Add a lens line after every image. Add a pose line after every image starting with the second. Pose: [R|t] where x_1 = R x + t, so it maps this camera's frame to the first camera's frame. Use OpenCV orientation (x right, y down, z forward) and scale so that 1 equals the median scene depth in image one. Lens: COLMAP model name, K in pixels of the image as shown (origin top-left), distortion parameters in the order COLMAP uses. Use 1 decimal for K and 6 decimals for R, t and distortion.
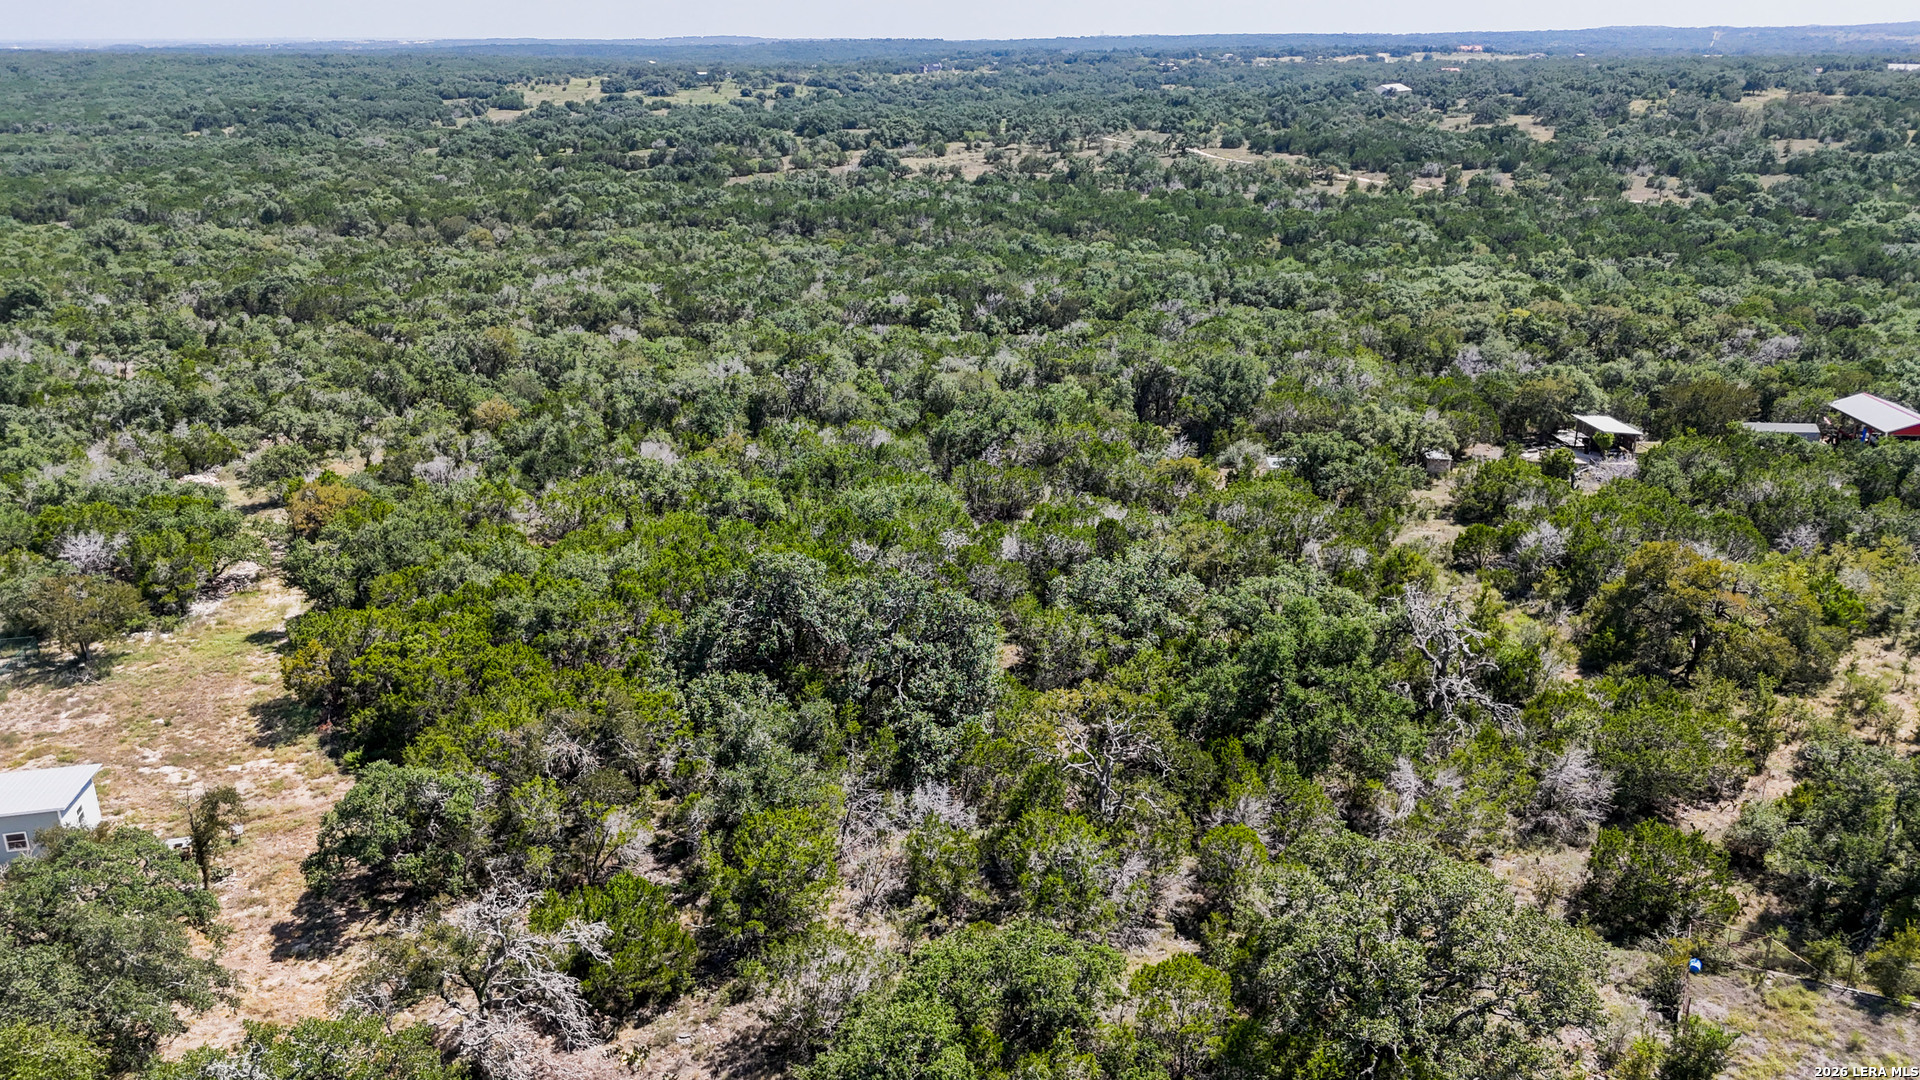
lens RADIAL K [[1419.4, 0, 974.8], [0, 1419.4, 546.7], [0, 0, 1]] dist [0.053353, -0.039677]
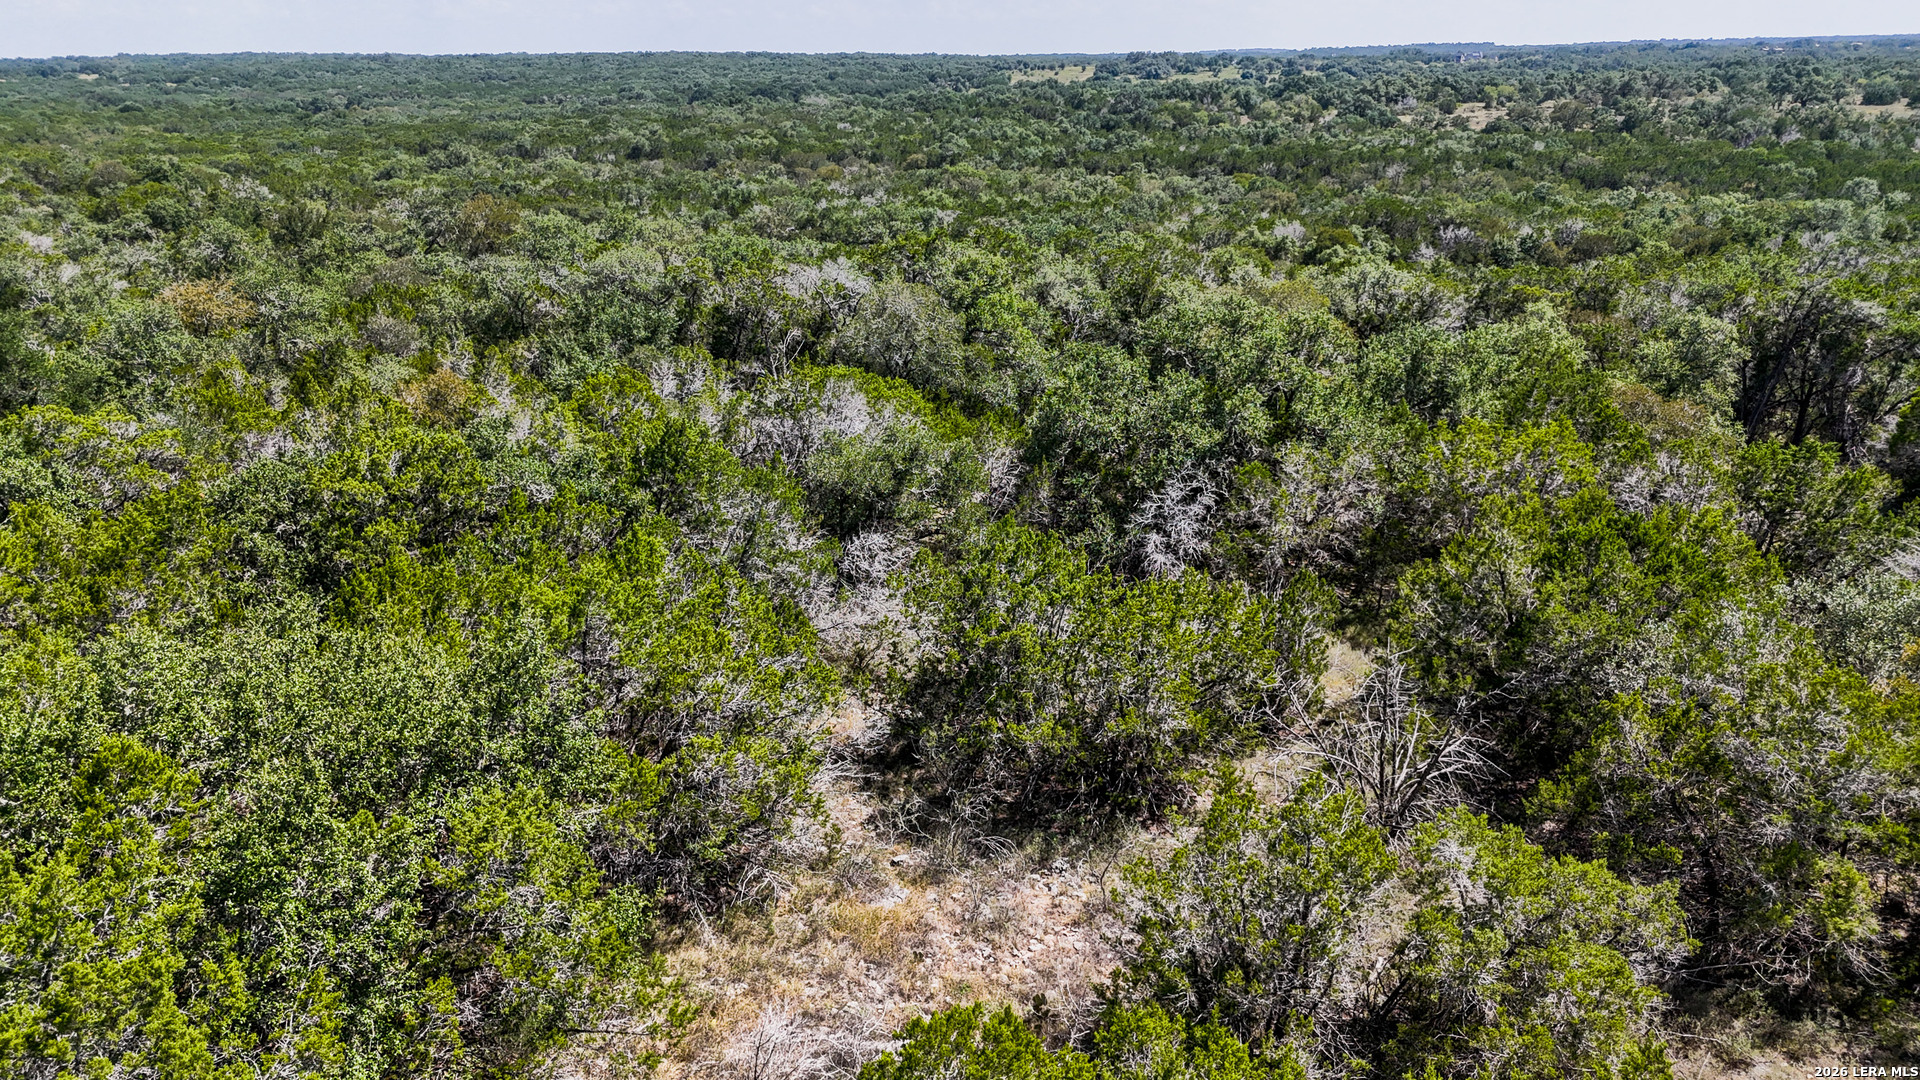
lens RADIAL K [[1419.4, 0, 974.8], [0, 1419.4, 546.7], [0, 0, 1]] dist [0.053353, -0.039677]
pose [[0.938174, 0.109599, -0.328357, 0.024233], [-0.113399, 0.993520, 0.007616, -0.019669], [0.327064, 0.030090, 0.944523, 0.258336]]
